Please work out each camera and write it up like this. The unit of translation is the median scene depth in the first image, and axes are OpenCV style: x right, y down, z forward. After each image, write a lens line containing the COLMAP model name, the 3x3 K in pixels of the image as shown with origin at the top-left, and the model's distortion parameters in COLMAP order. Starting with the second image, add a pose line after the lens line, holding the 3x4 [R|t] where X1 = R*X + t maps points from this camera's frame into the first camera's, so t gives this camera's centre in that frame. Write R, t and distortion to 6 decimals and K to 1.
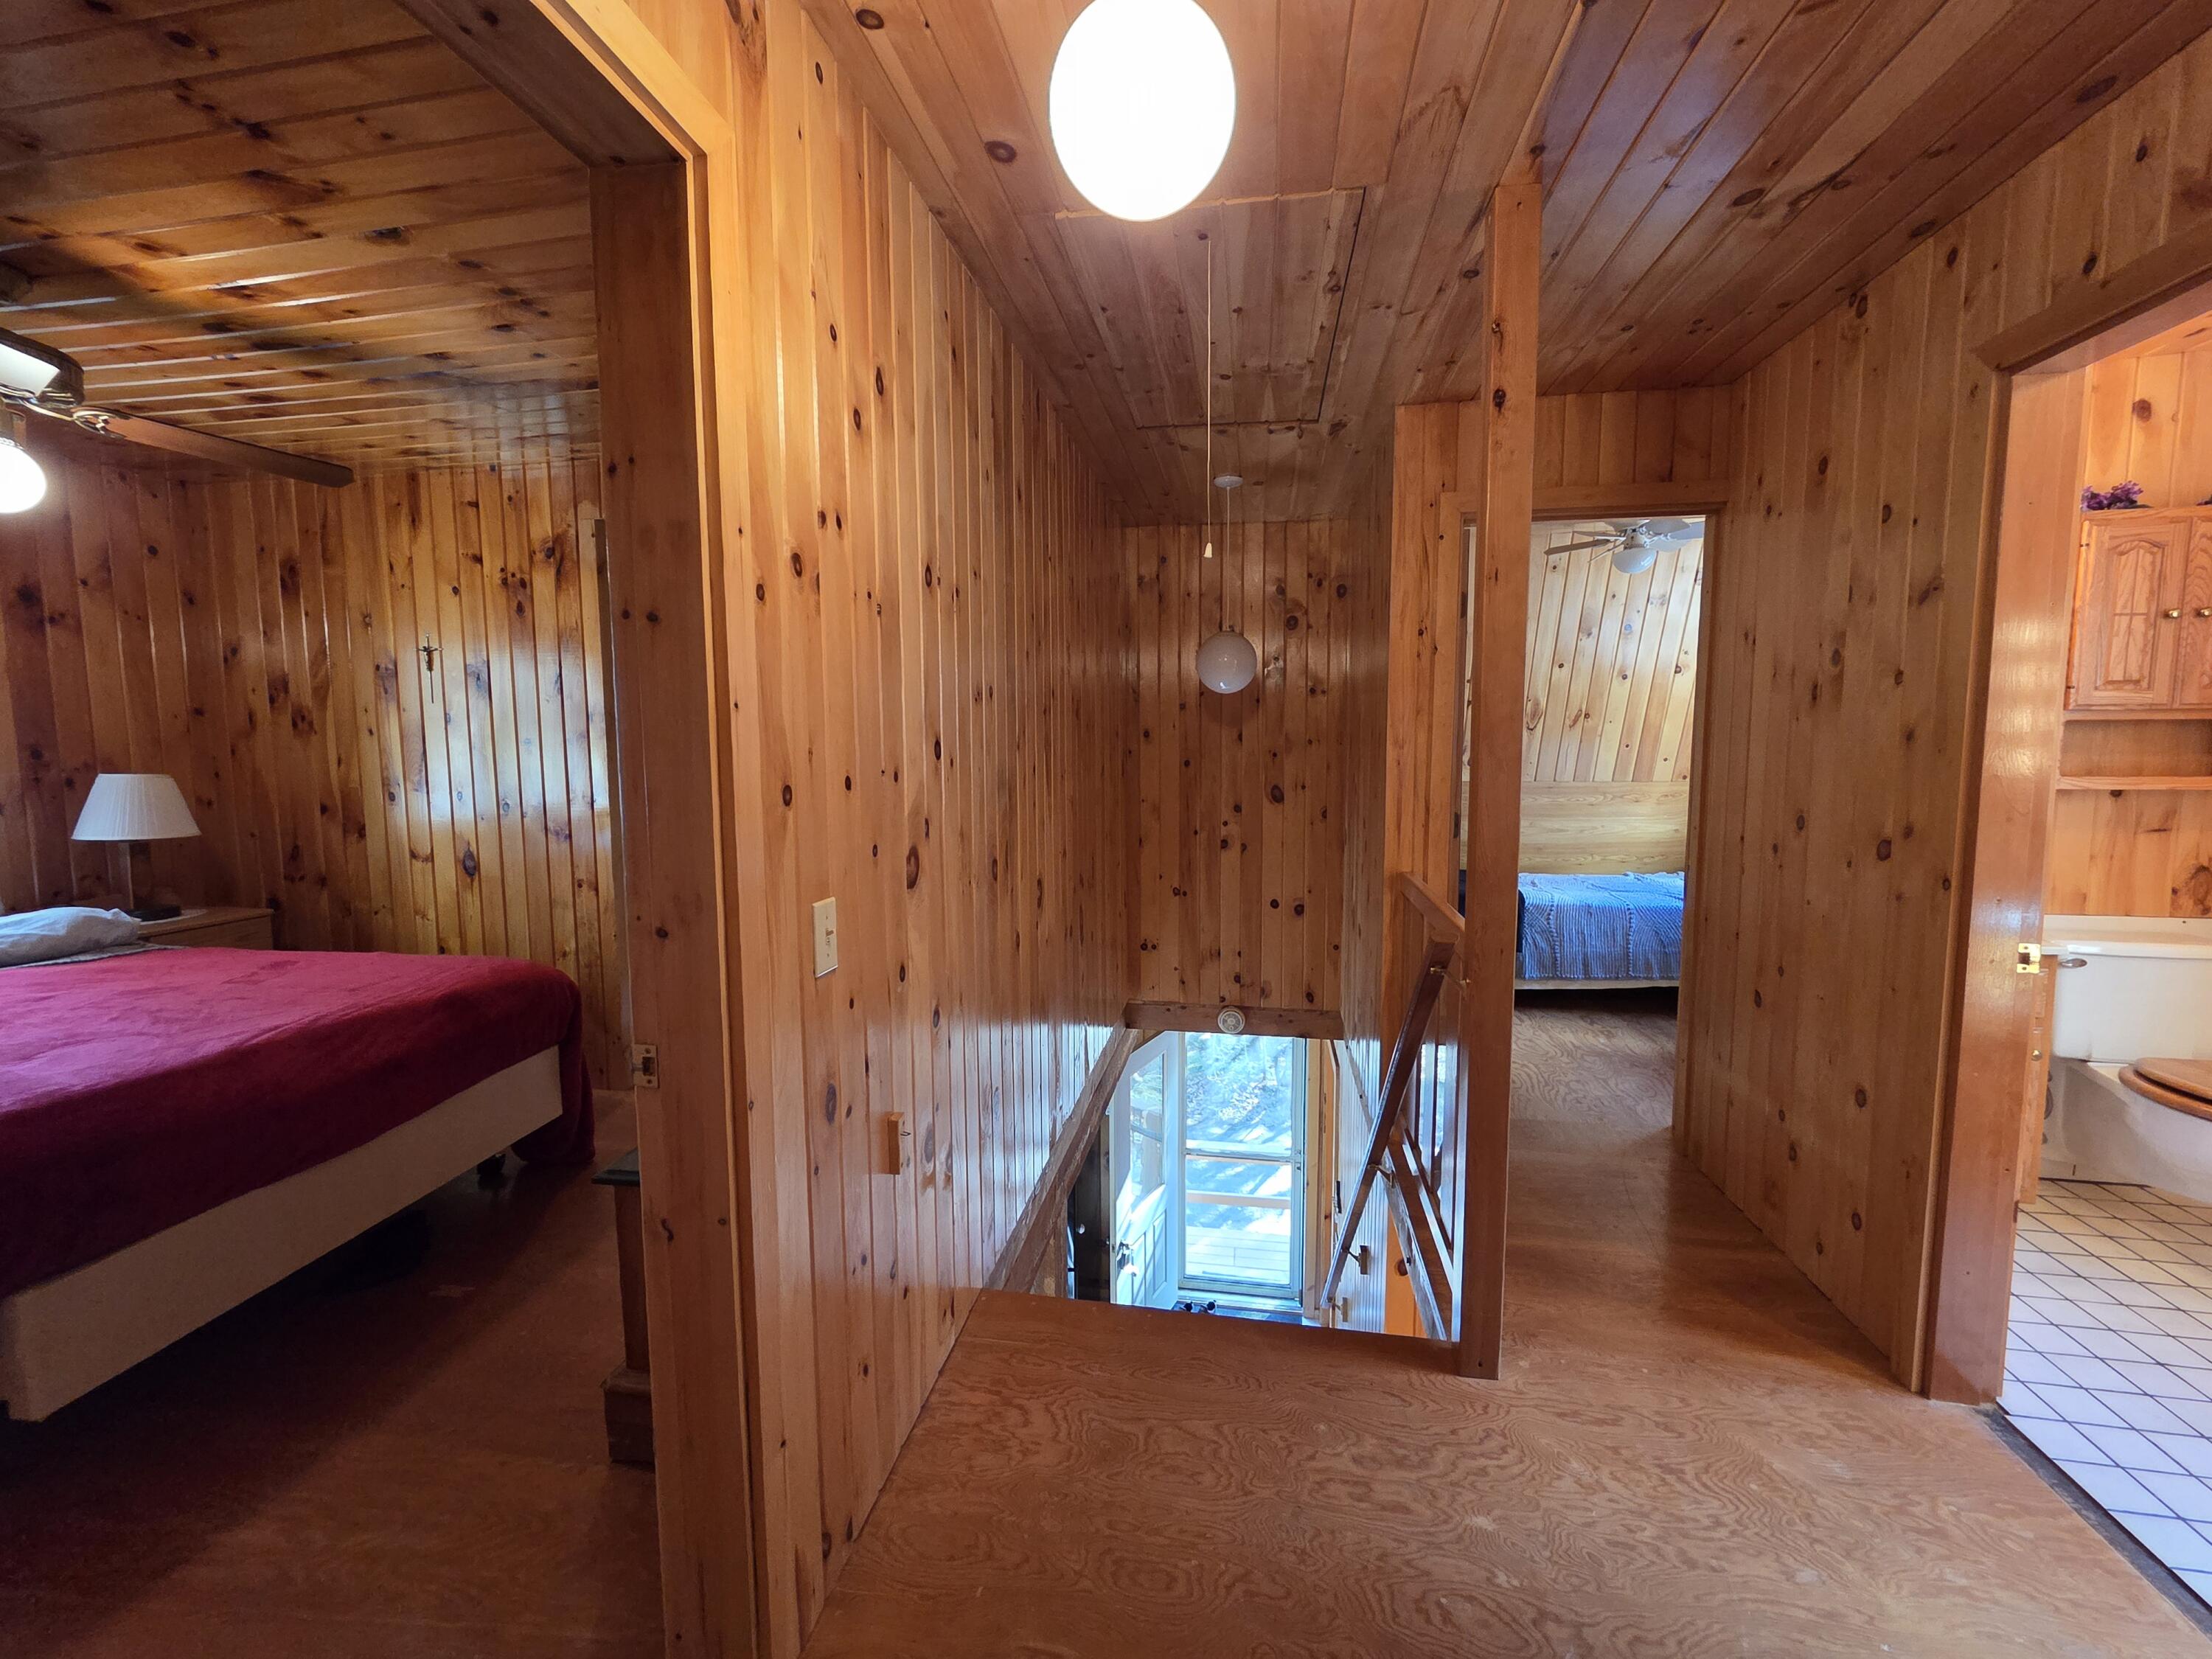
lens RADIAL K [[915.0, 0, 1100.5], [0, 915.0, 820.1], [0, 0, 1]] dist [-0.001625, 0.000330]
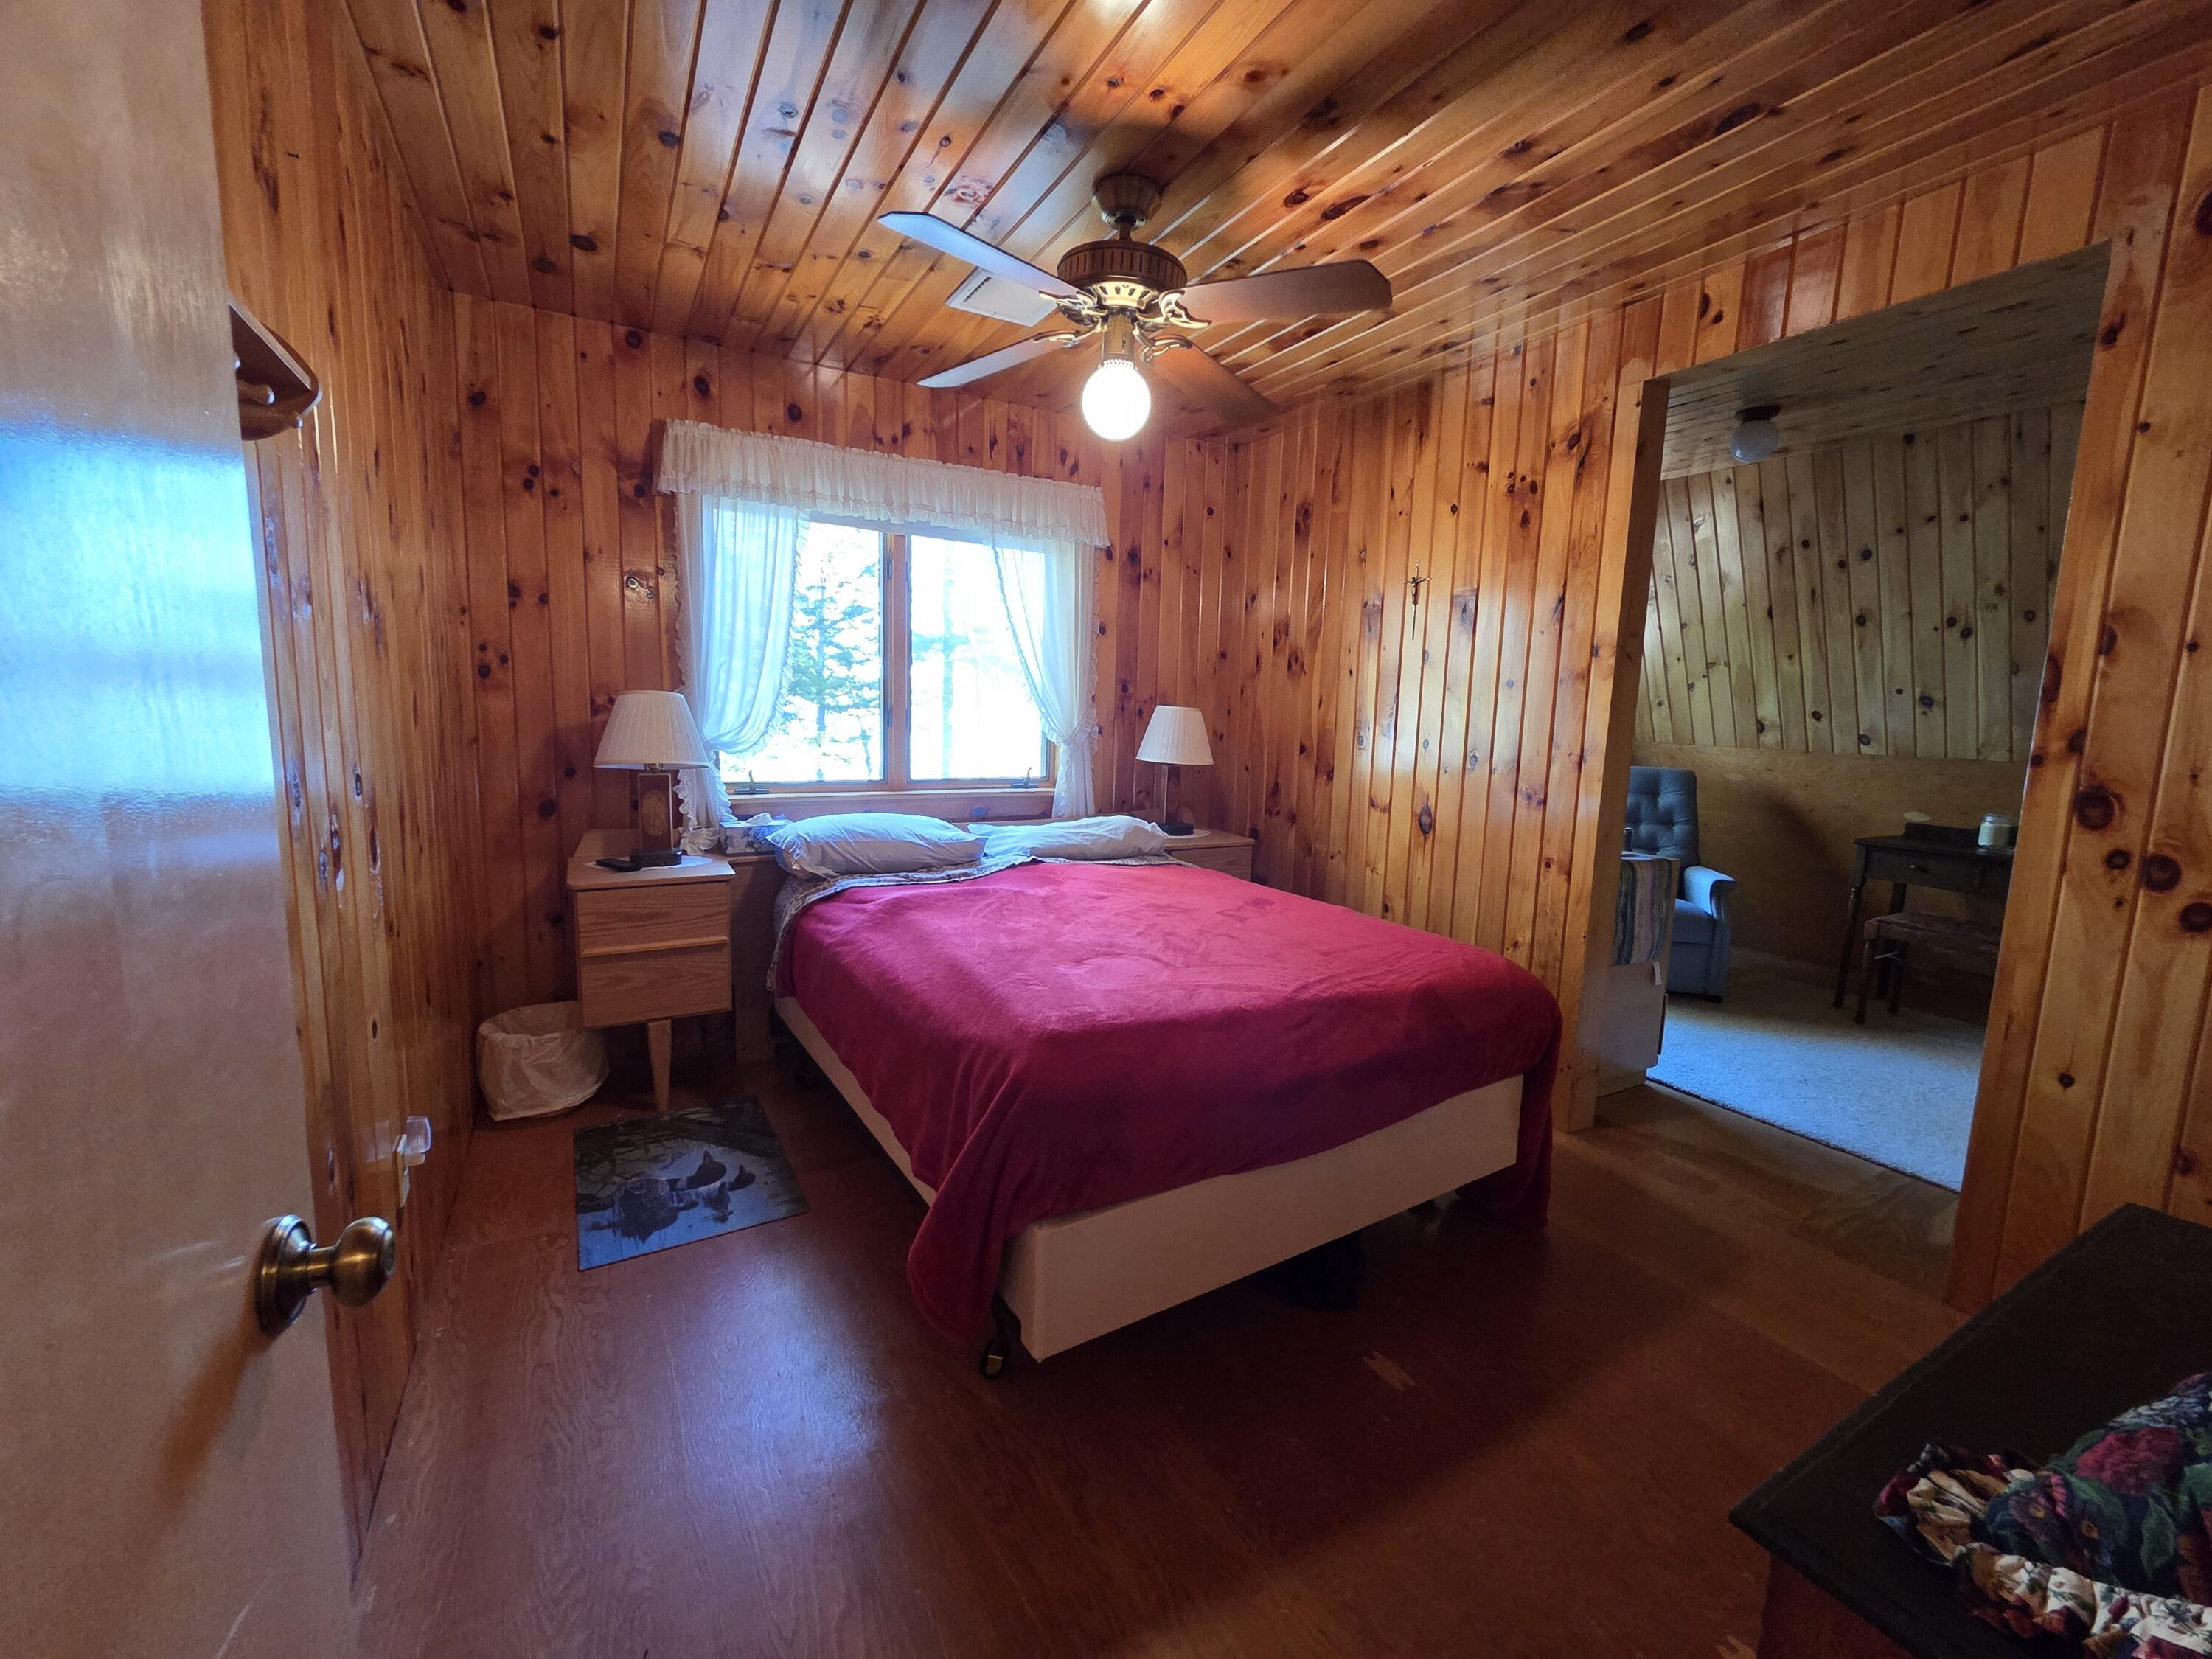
lens RADIAL K [[917.6, 0, 1106.0], [0, 917.6, 829.5], [0, 0, 1]] dist [-0.002224, -0.000194]
pose [[0.628761, 0.133800, -0.766001, -0.208528], [-0.100807, 0.990798, 0.090320, 0.007426], [0.771037, 0.020428, 0.636463, 0.197487]]
